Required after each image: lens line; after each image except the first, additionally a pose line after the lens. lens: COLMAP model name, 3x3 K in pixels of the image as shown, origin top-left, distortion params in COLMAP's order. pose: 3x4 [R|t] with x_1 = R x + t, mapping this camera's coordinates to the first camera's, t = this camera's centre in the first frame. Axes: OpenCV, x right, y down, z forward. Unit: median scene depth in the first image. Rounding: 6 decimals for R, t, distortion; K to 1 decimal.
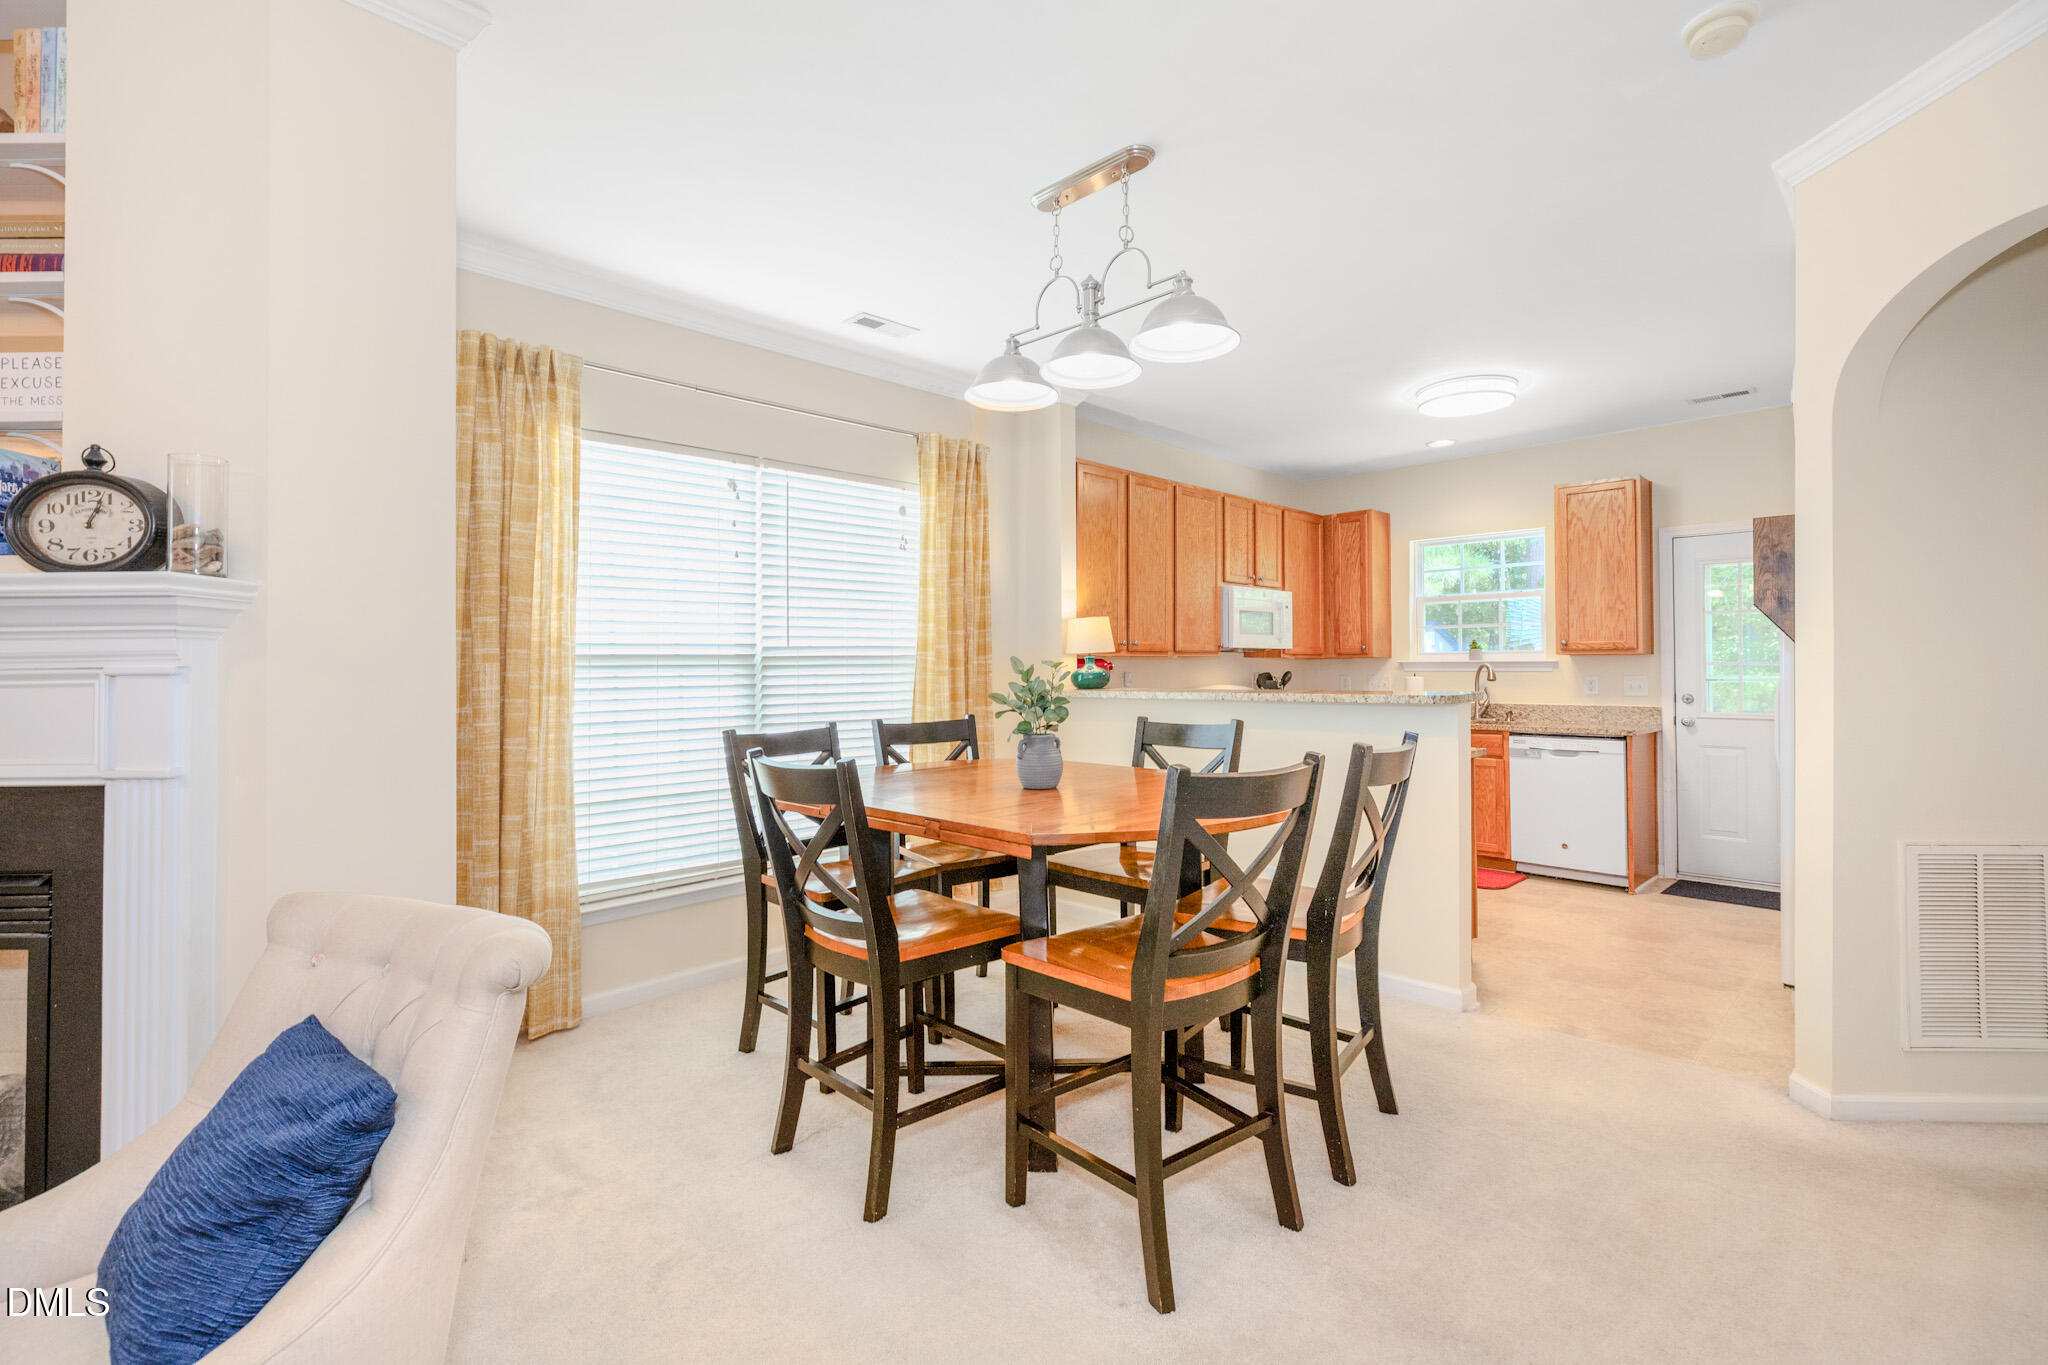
lens RADIAL K [[933.4, 0, 1019.7], [0, 933.4, 668.4], [0, 0, 1]] dist [0.000897, -0.000022]
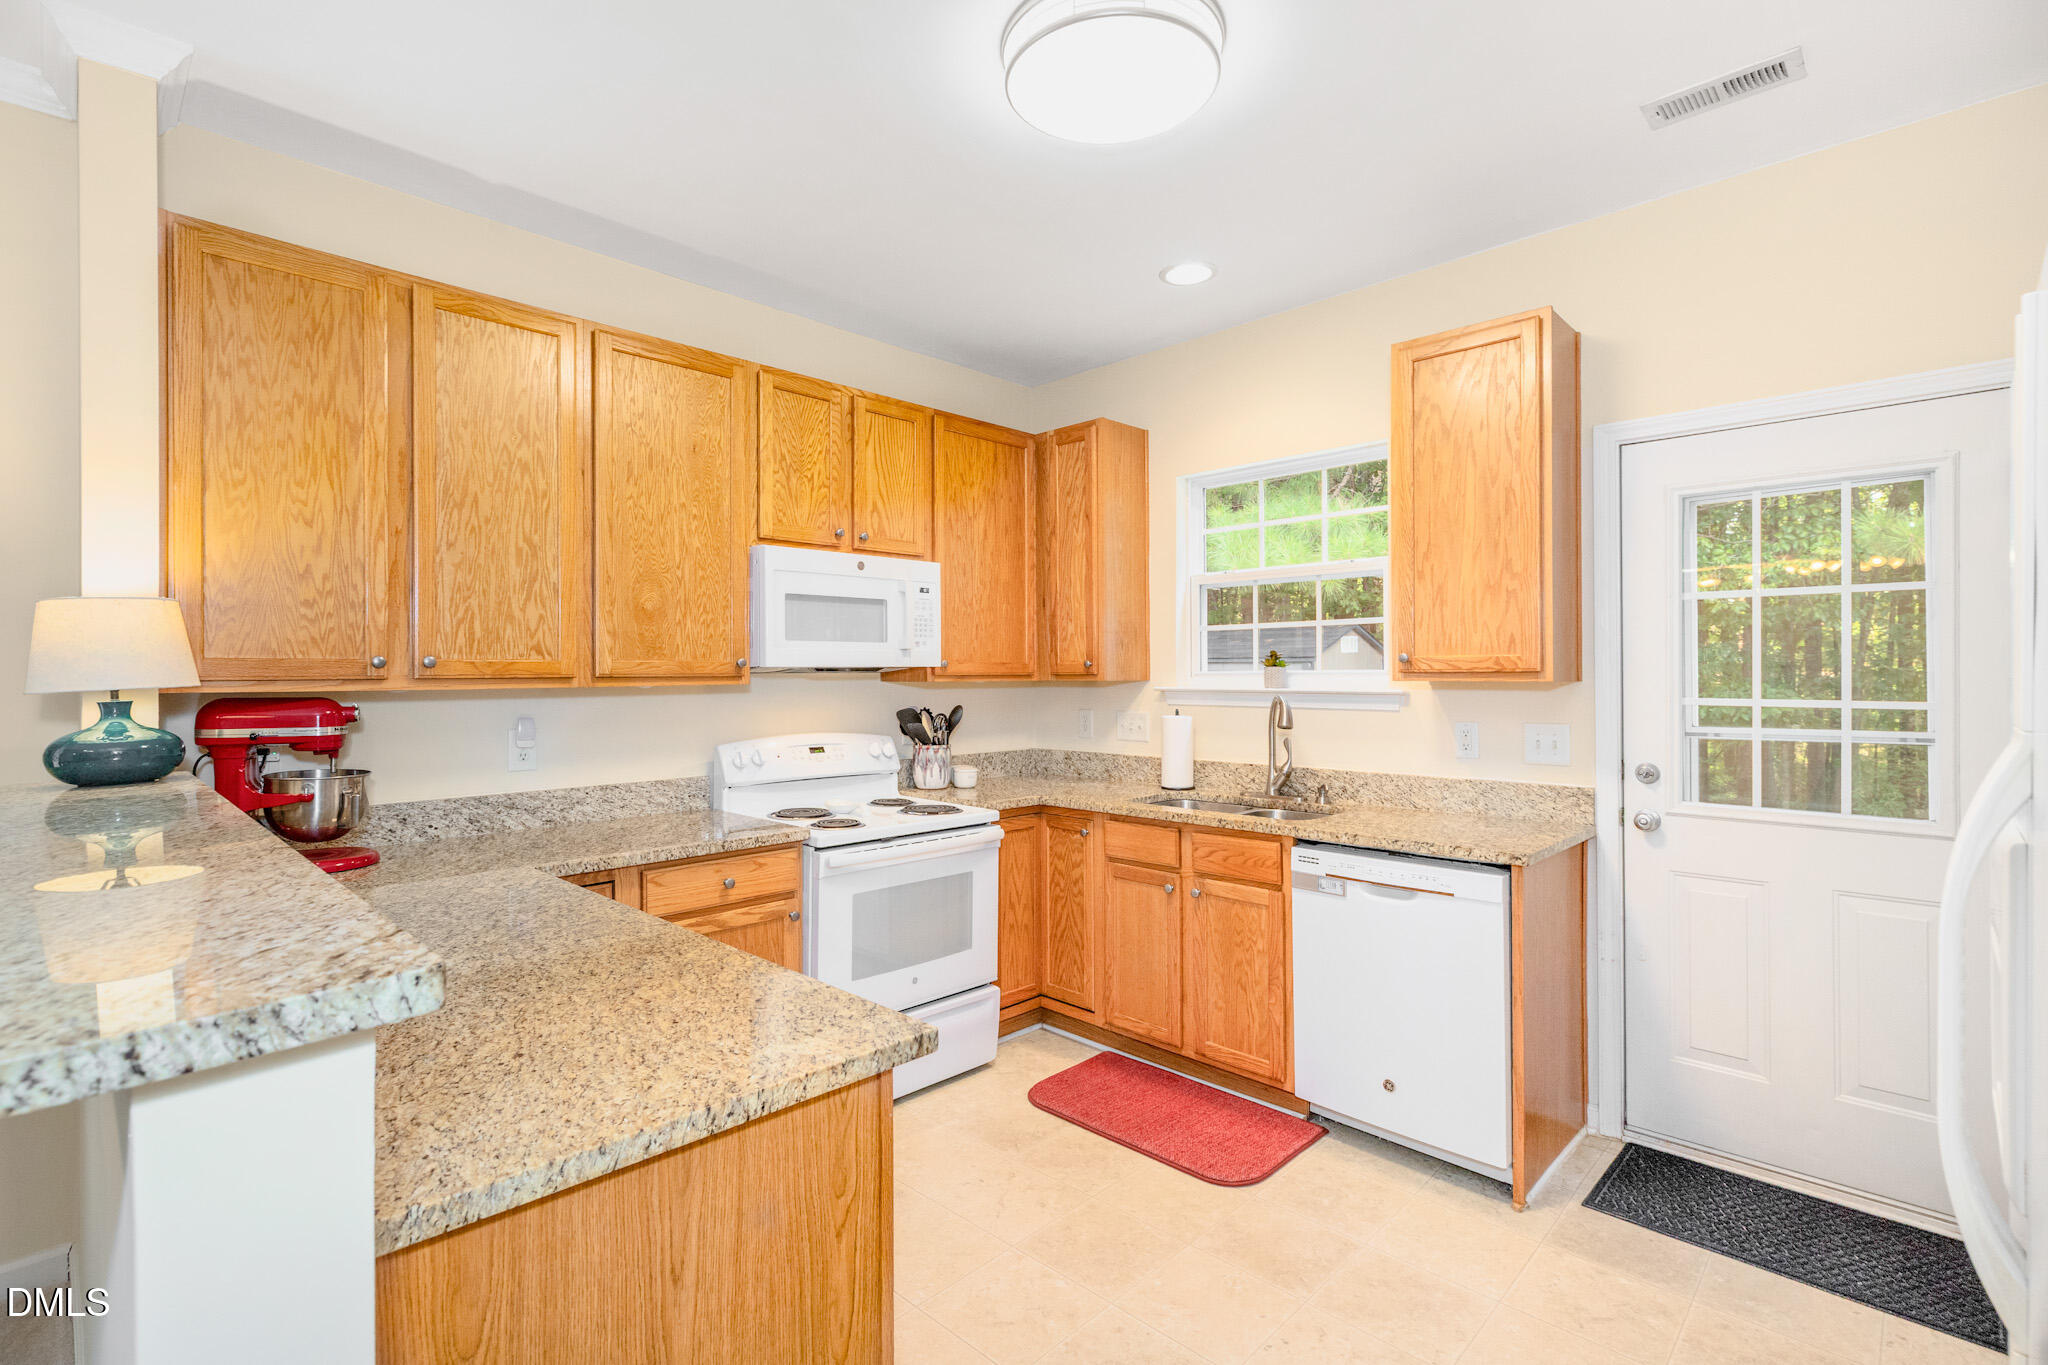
lens RADIAL K [[947.3, 0, 1024.0], [0, 947.3, 682.5], [0, 0, 1]] dist [-0.000243, 0.000024]
pose [[0.999854, -0.000423, 0.017076, 0.384521], [0.000236, 0.999940, 0.010930, -0.020654], [-0.017080, -0.010924, 0.999794, 0.515579]]
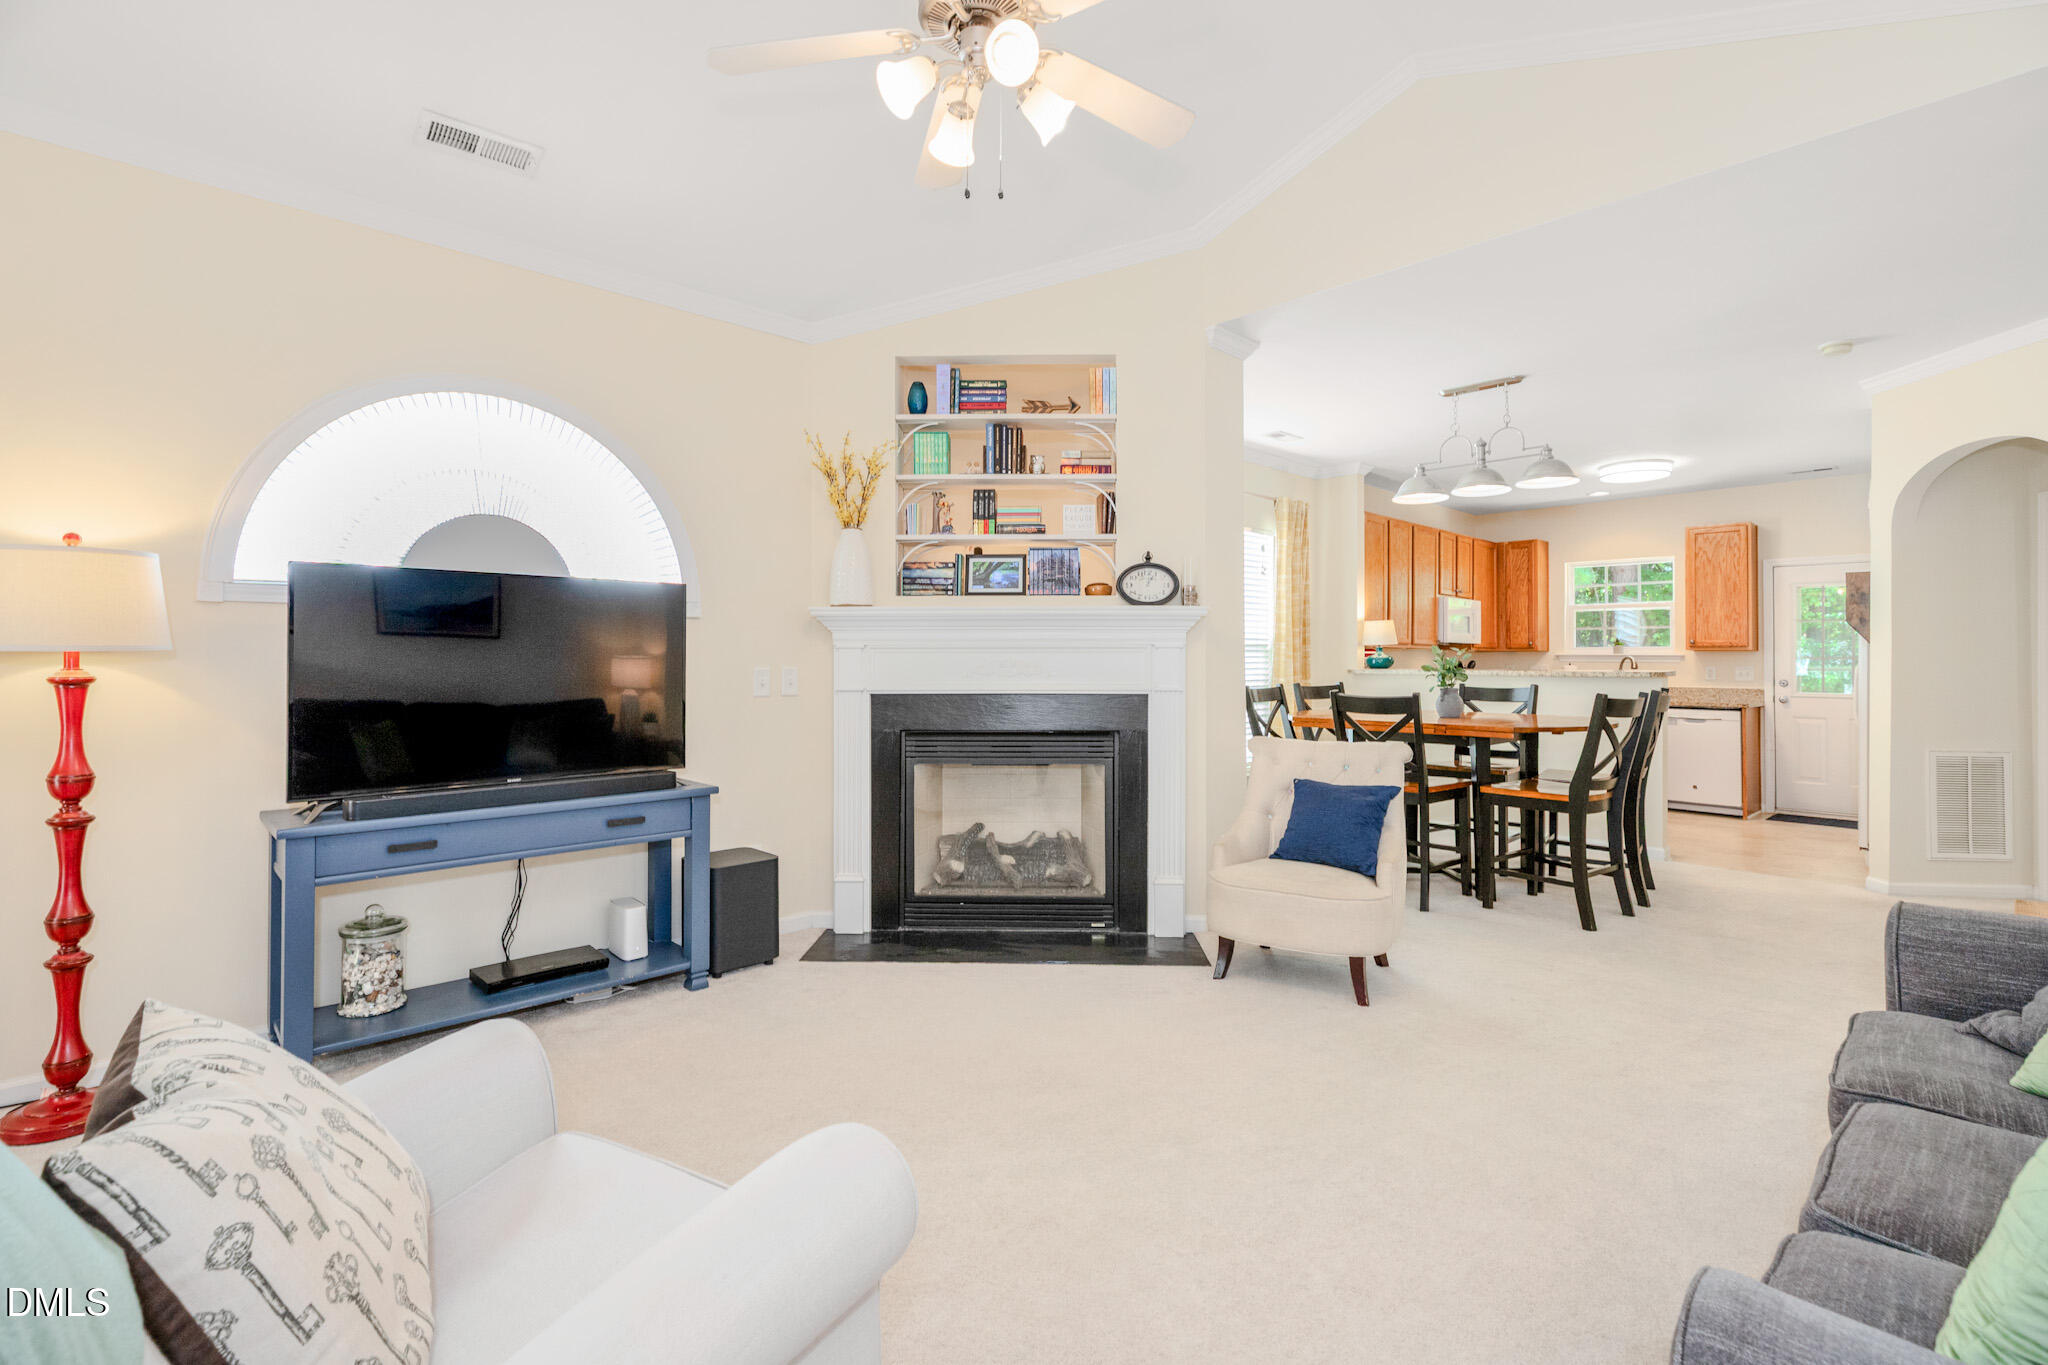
lens RADIAL K [[958.5, 0, 1024.8], [0, 958.5, 652.3], [0, 0, 1]] dist [0.000733, -0.000774]
pose [[0.999772, 0.012017, -0.017628, -0.391483], [-0.012182, 0.999883, -0.009252, 0.014132], [0.017515, 0.009465, 0.999802, -0.448433]]
